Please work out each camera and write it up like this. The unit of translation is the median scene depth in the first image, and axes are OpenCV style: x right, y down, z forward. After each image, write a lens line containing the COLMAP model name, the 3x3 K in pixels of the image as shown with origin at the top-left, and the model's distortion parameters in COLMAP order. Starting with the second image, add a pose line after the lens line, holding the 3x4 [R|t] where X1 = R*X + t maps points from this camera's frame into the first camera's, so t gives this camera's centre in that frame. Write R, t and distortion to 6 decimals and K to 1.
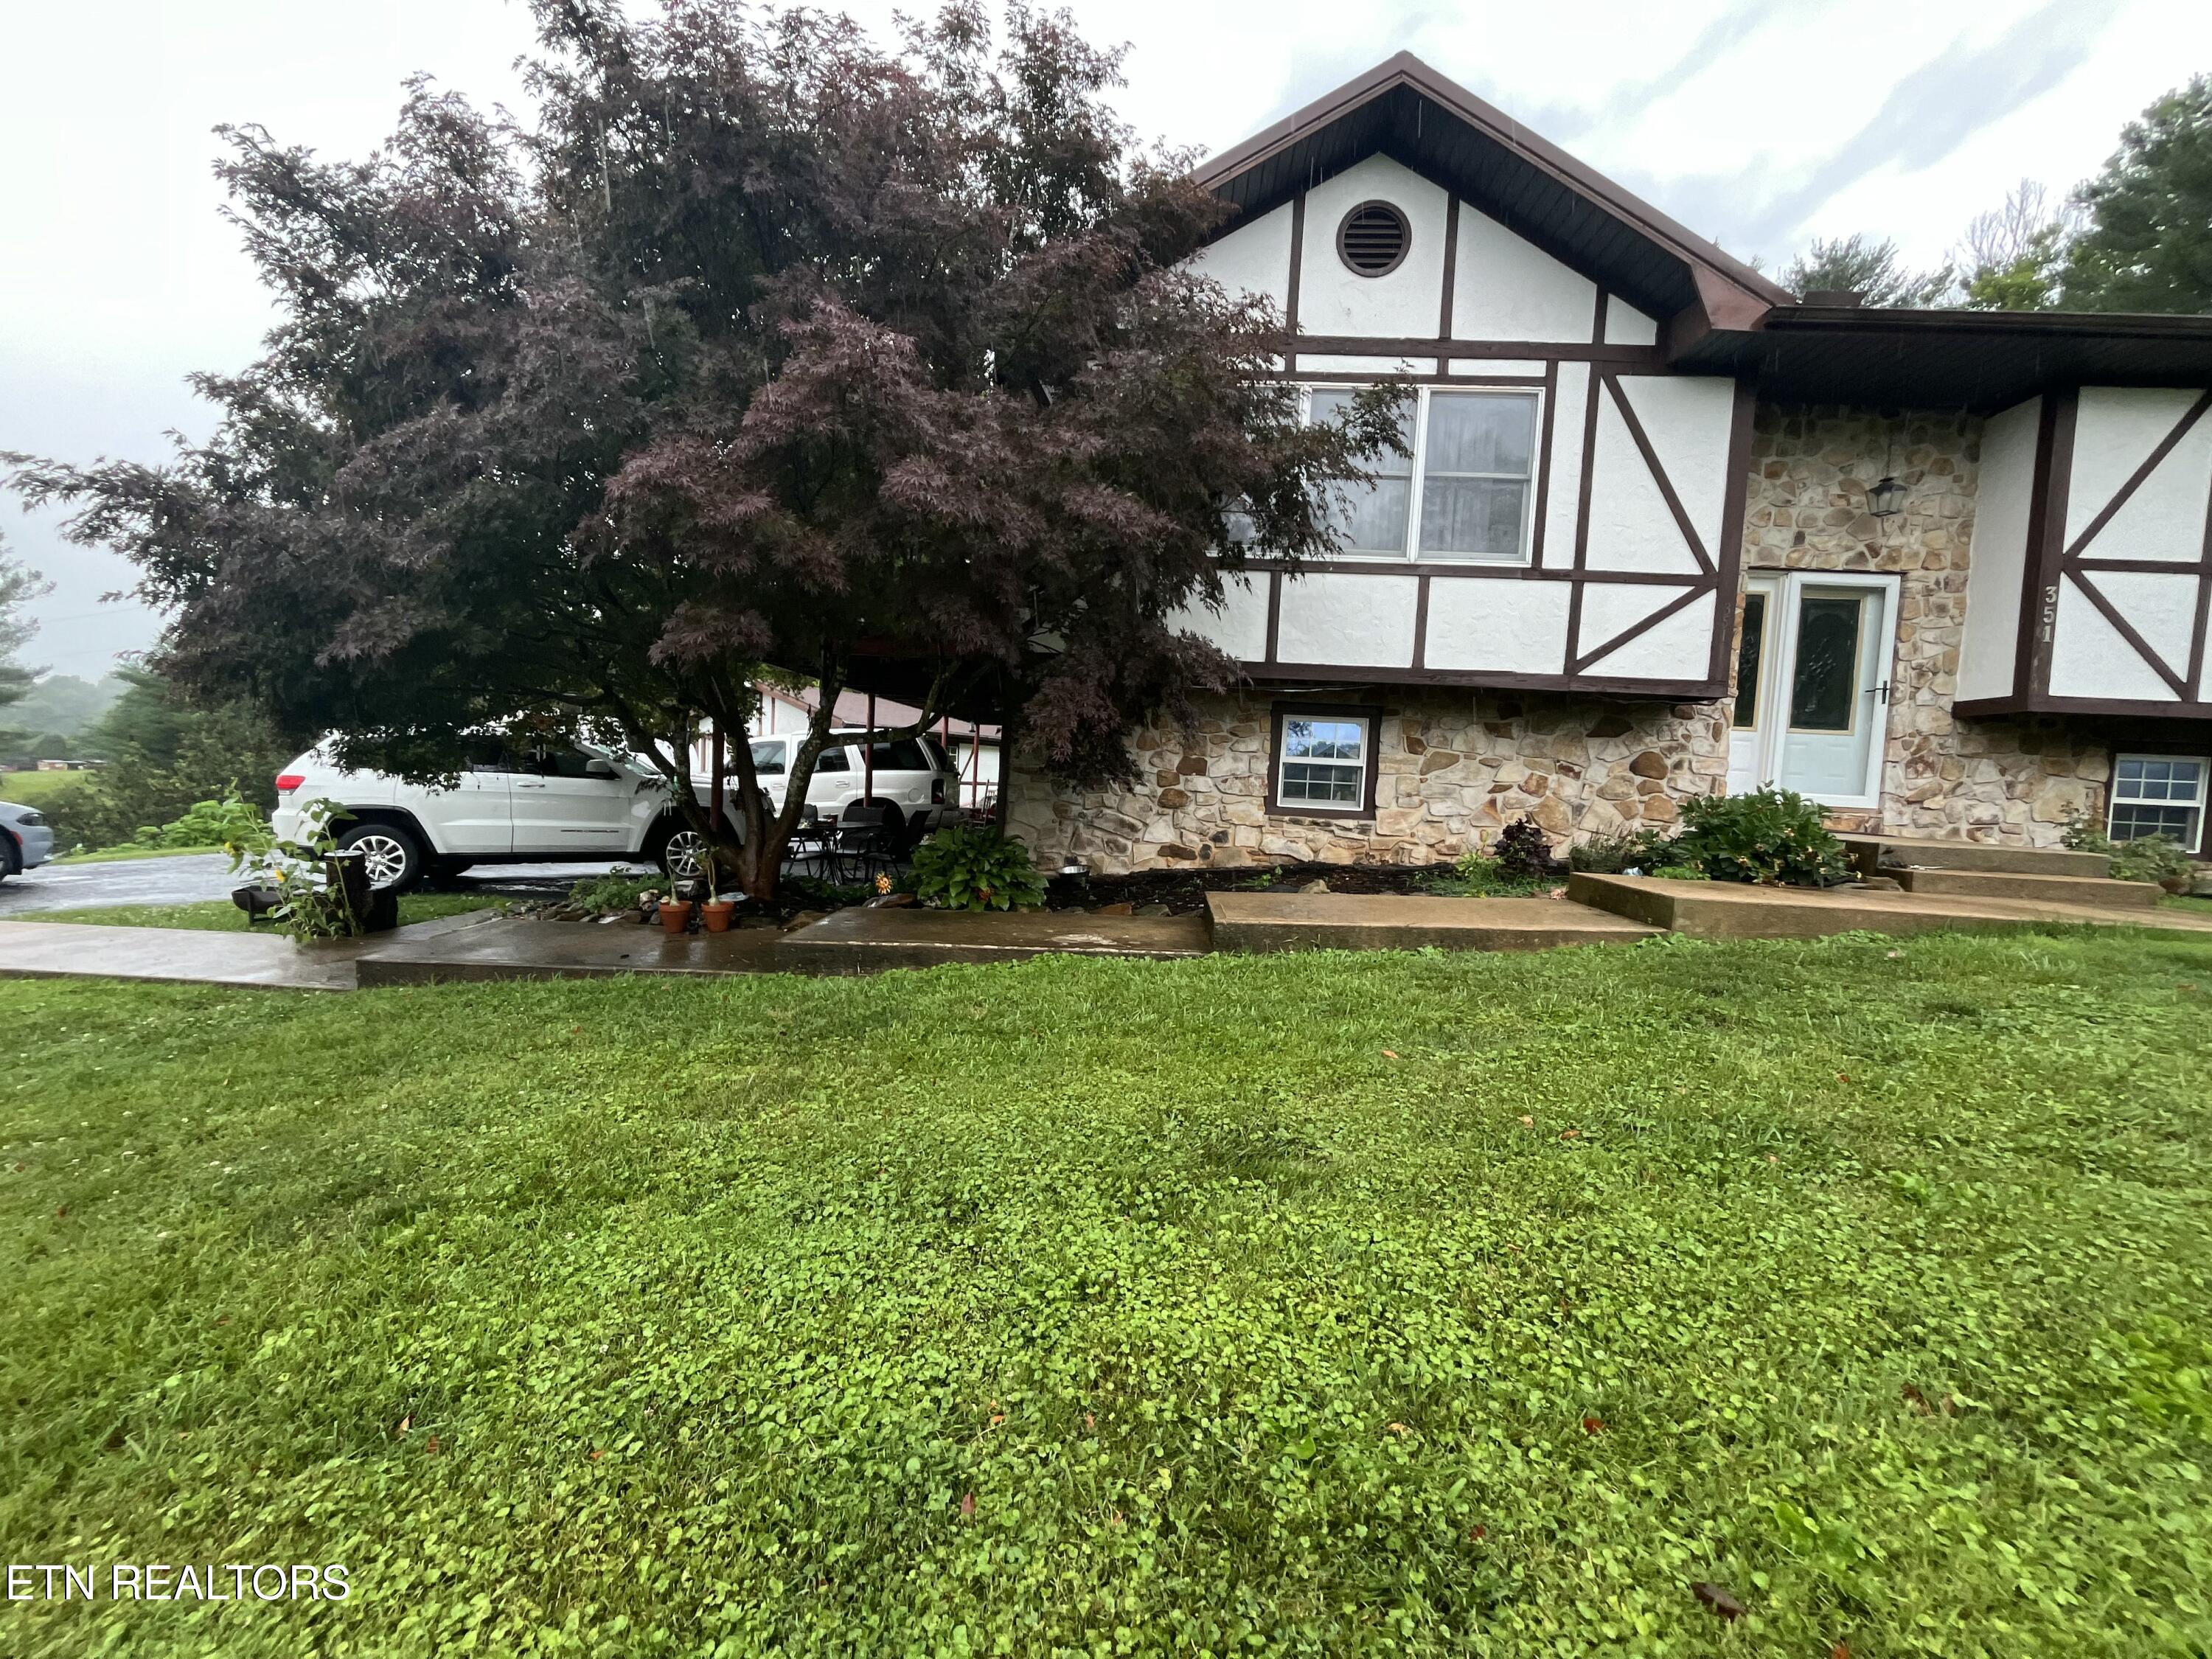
lens RADIAL K [[896.7, 0, 1101.7], [0, 896.7, 829.4], [0, 0, 1]] dist [-0.003033, -0.000205]
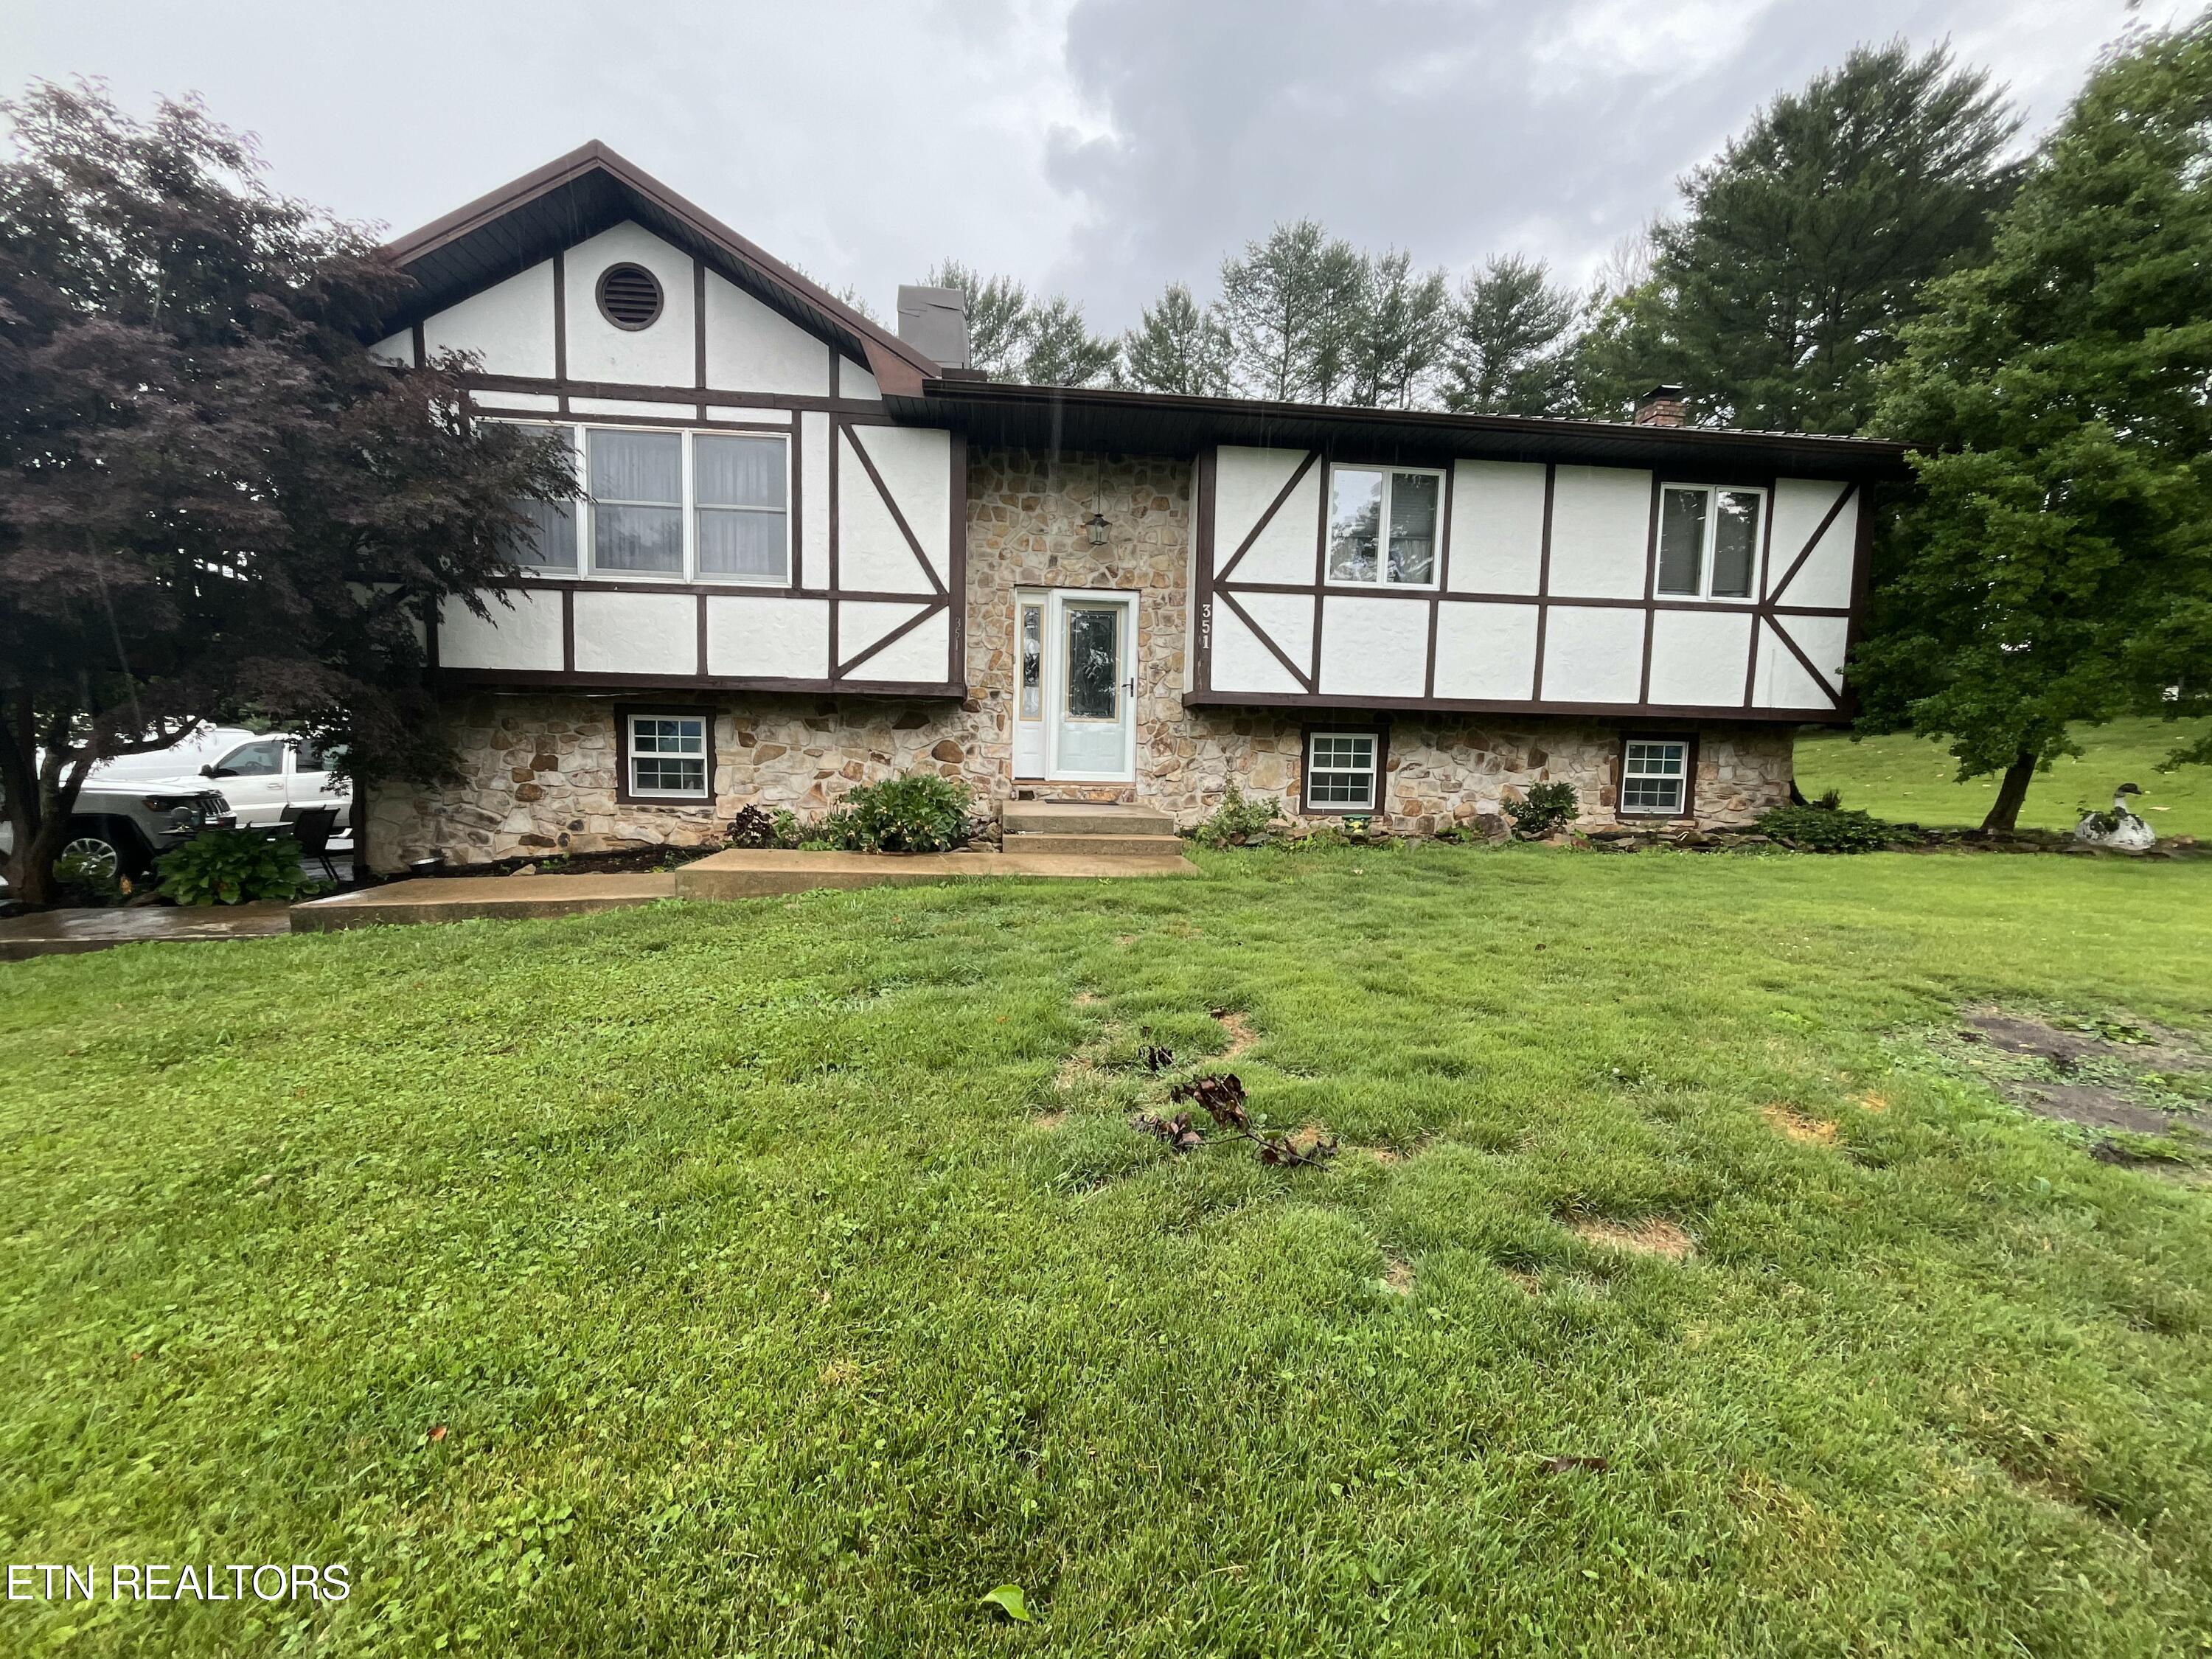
lens RADIAL K [[896.7, 0, 1107.1], [0, 896.7, 829.1], [0, 0, 1]] dist [-0.003033, -0.000205]
pose [[0.986636, -0.040577, 0.157804, 0.678841], [0.035675, 0.998793, 0.033774, -0.001504], [-0.158984, -0.027693, 0.986893, -0.230955]]
